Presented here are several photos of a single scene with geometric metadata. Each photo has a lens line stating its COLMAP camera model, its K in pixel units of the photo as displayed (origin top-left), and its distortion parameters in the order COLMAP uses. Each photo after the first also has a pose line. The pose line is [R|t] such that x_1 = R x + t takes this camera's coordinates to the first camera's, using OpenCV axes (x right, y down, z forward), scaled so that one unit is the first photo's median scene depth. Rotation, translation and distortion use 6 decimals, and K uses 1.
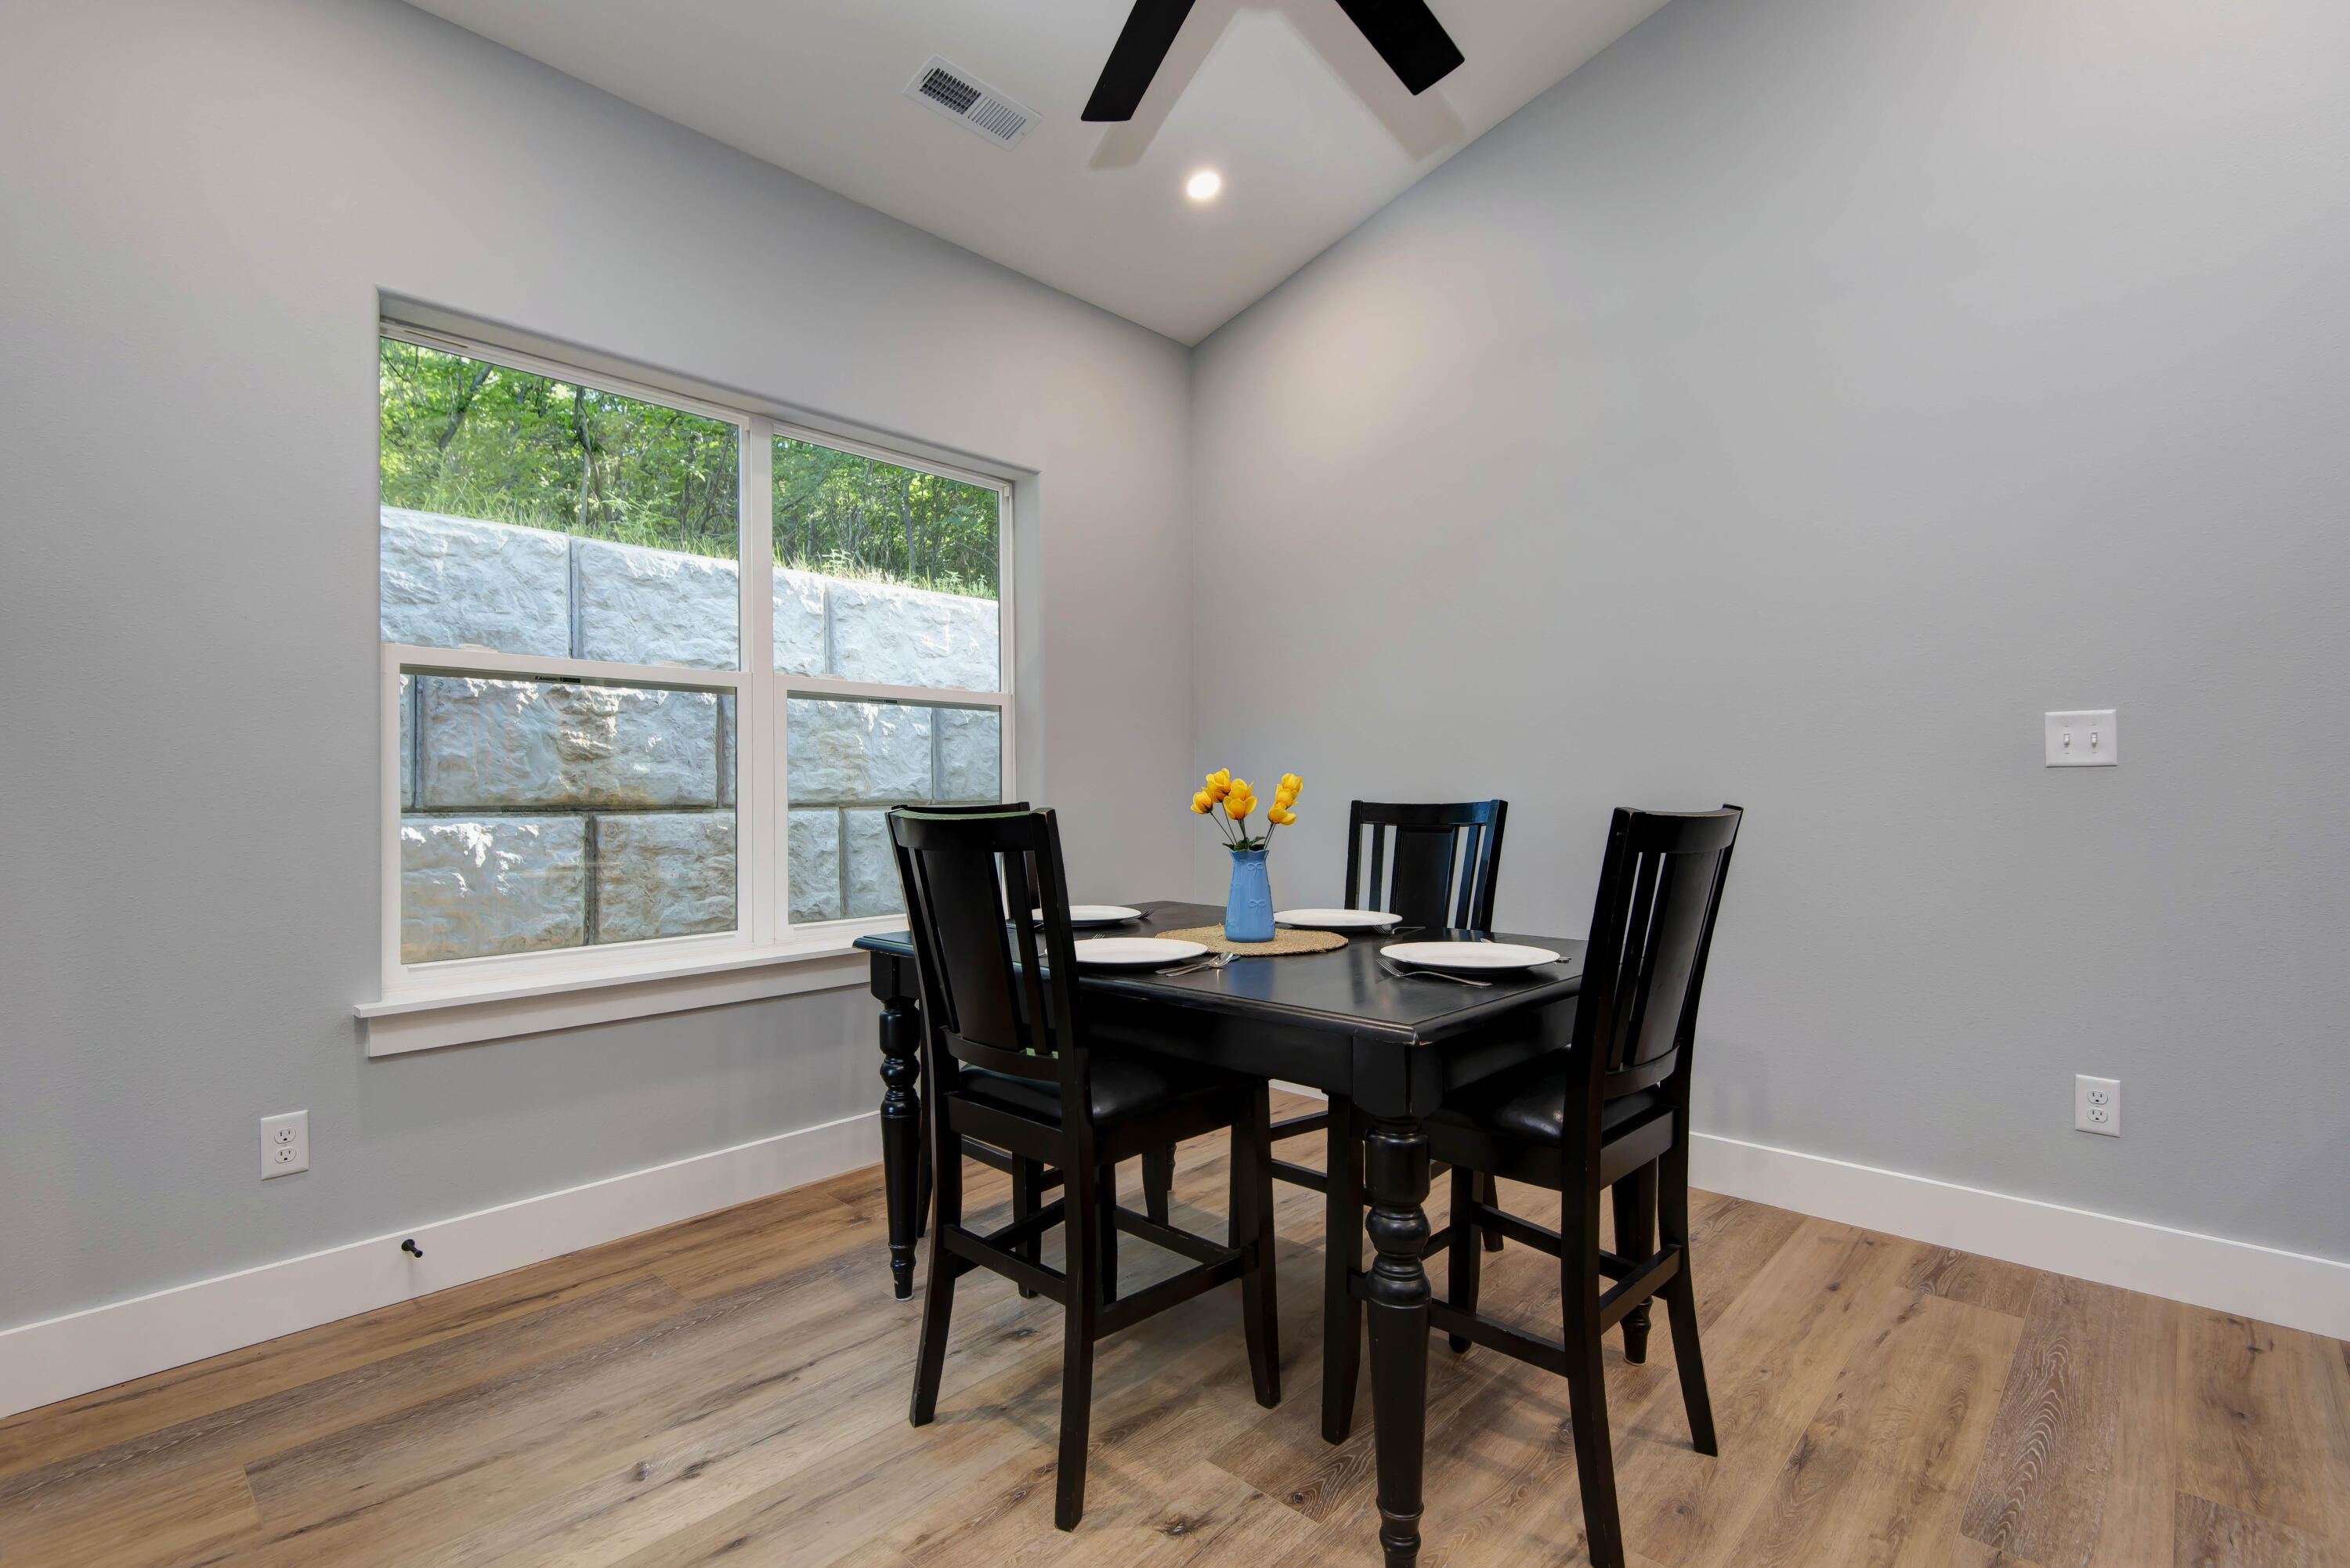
lens RADIAL K [[1117.5, 0, 1176.1], [0, 1117.5, 791.9], [0, 0, 1]] dist [0.000926, -0.003384]
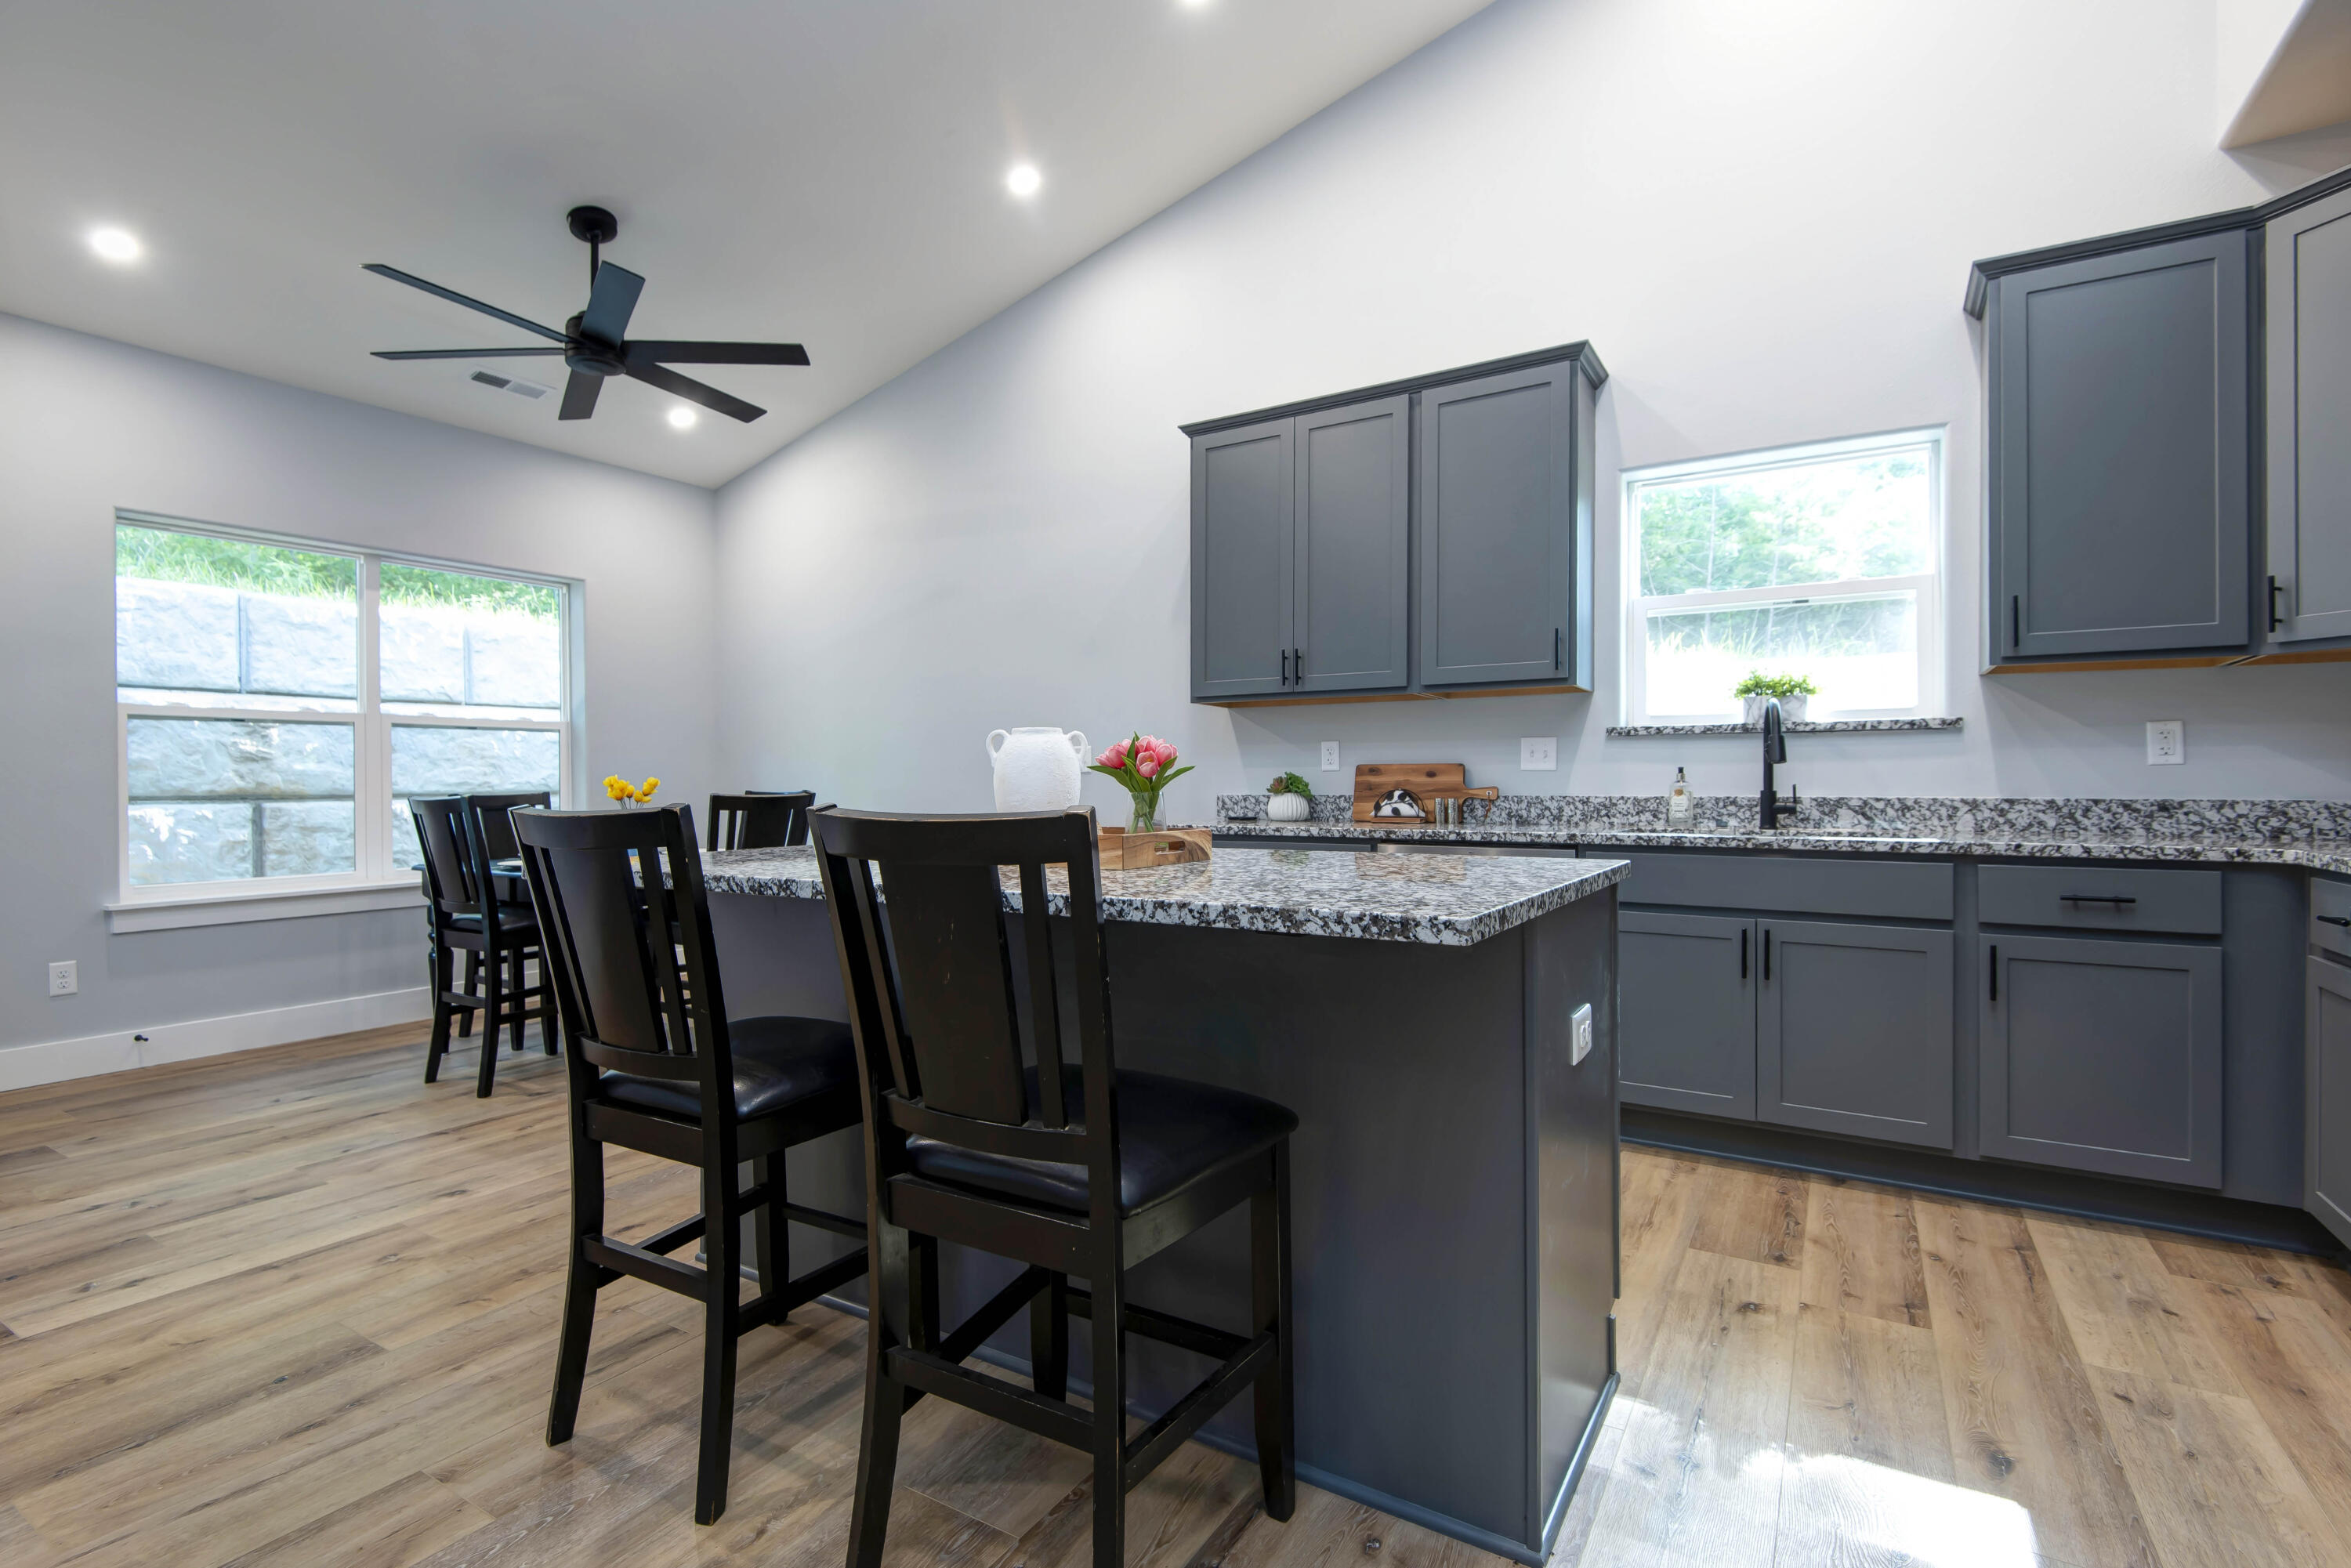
lens RADIAL K [[1118.0, 0, 1175.8], [0, 1118.0, 786.0], [0, 0, 1]] dist [0.000926, -0.003384]
pose [[0.979949, -0.001189, 0.199245, 0.288092], [0.000440, 0.999993, 0.003799, -0.003742], [-0.199248, -0.003635, 0.979942, -0.530228]]
